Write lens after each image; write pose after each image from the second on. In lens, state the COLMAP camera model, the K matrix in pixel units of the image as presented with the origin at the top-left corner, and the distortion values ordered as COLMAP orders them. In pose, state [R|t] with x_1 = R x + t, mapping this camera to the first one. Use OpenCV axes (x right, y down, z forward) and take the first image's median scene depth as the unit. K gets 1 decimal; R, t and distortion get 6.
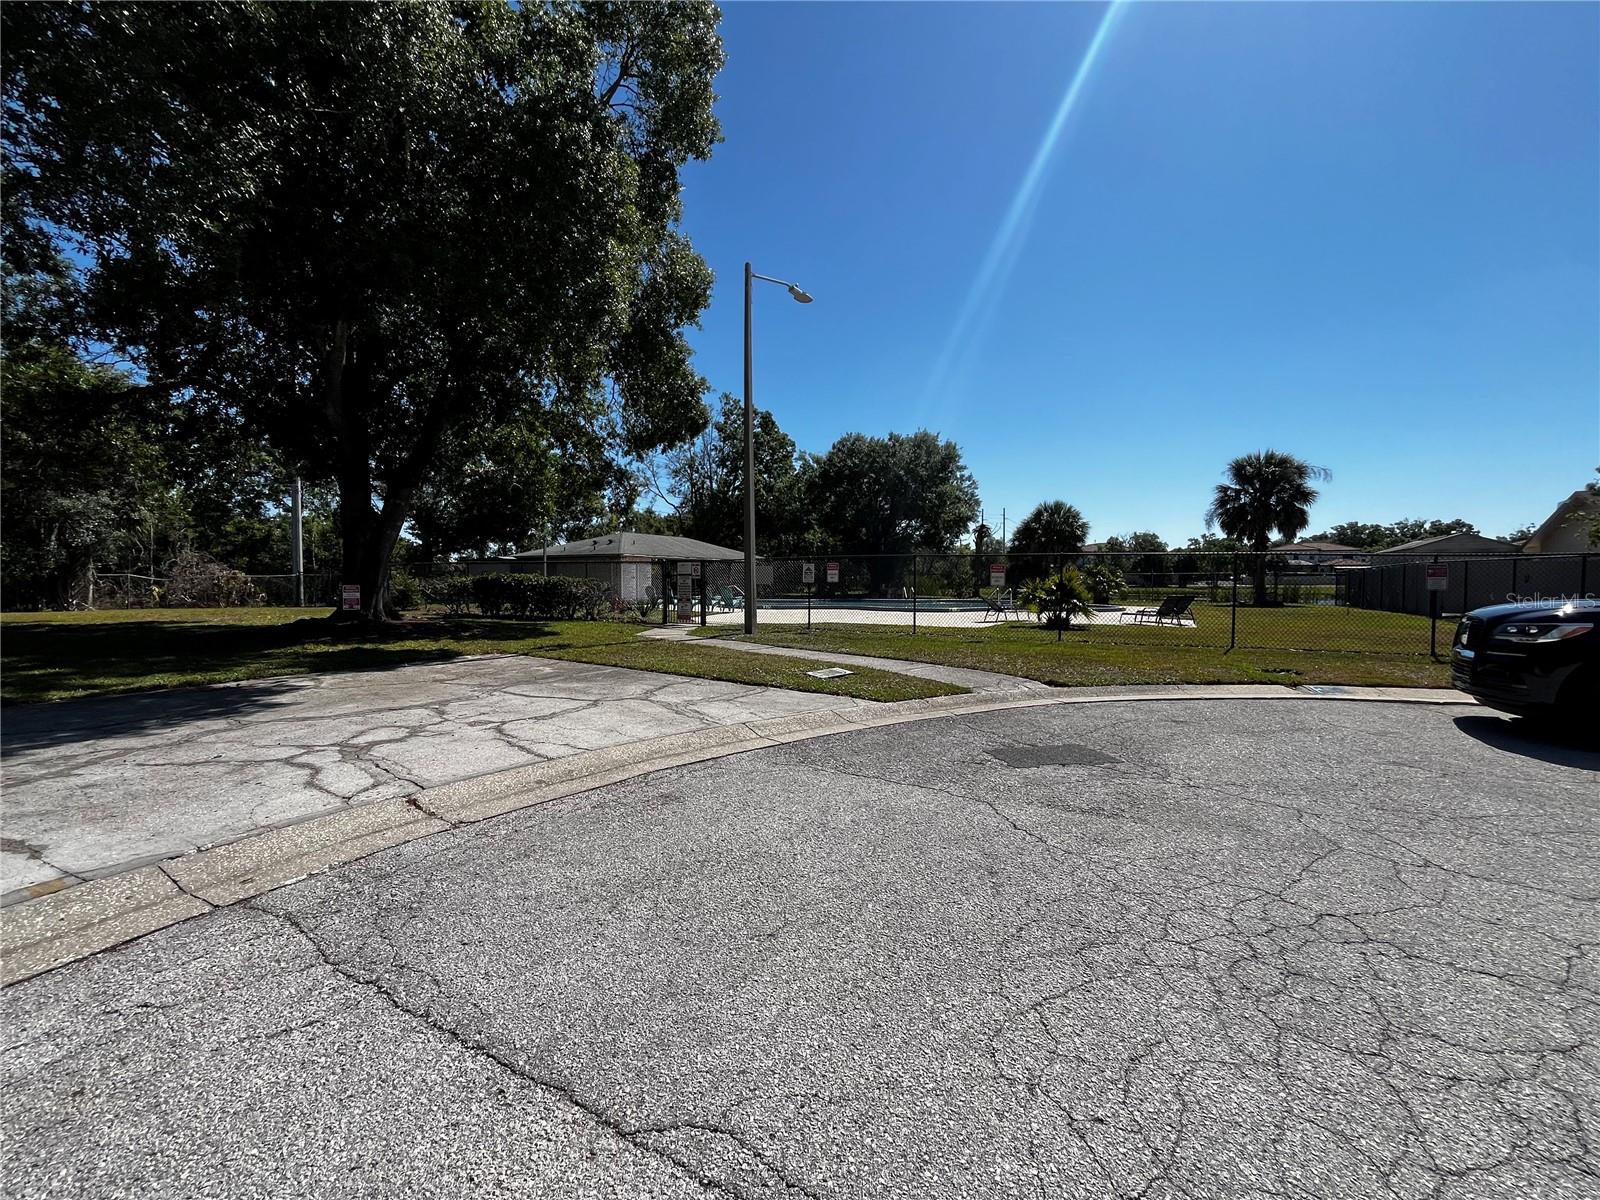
lens RADIAL K [[643.7, 0, 800.4], [0, 643.7, 596.1], [0, 0, 1]] dist [0.001819, 0.000037]
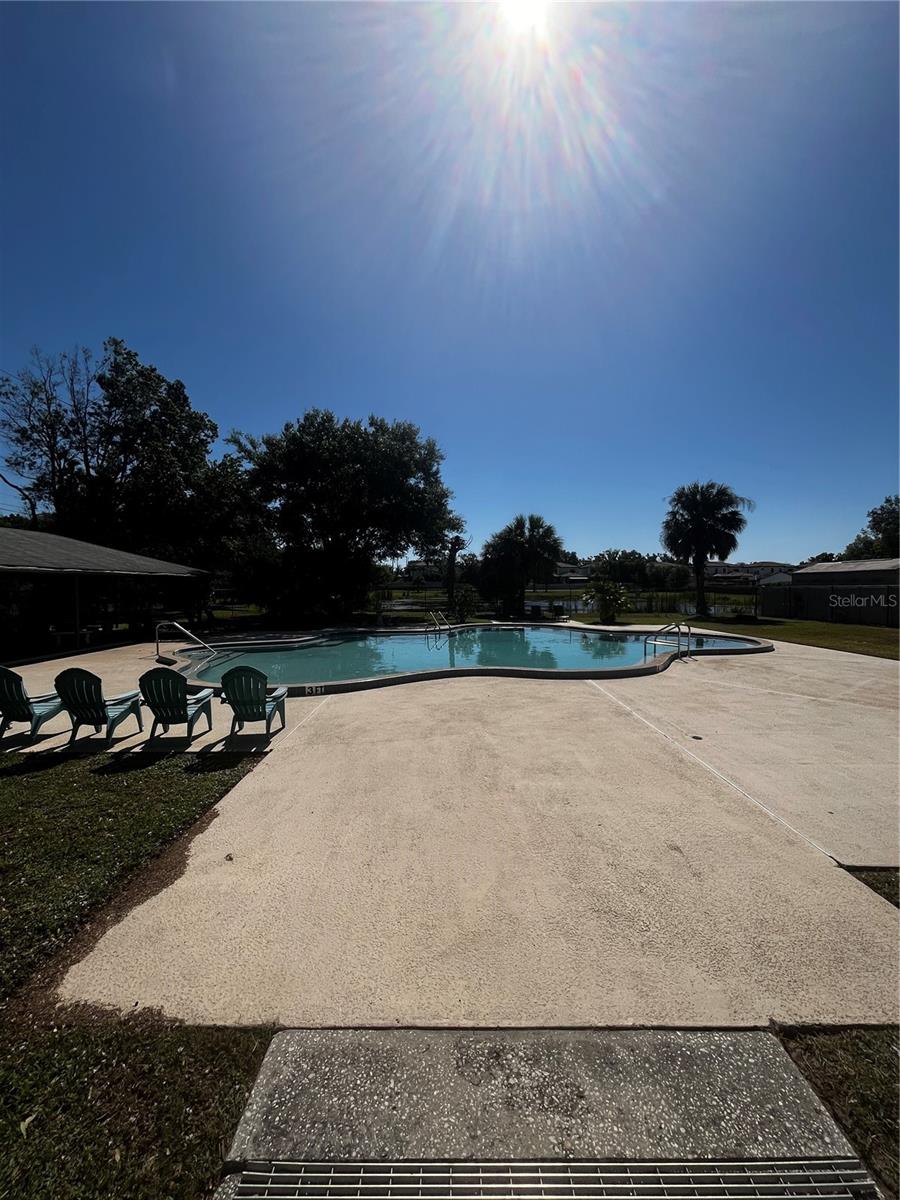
lens RADIAL K [[482.8, 0, 447.9], [0, 482.8, 591.3], [0, 0, 1]] dist [0.001819, 0.000037]
pose [[0.866372, -0.008779, 0.499322, -0.078914], [0.013421, 0.999894, -0.005707, -0.030254], [-0.499218, 0.011646, 0.866398, 0.428922]]
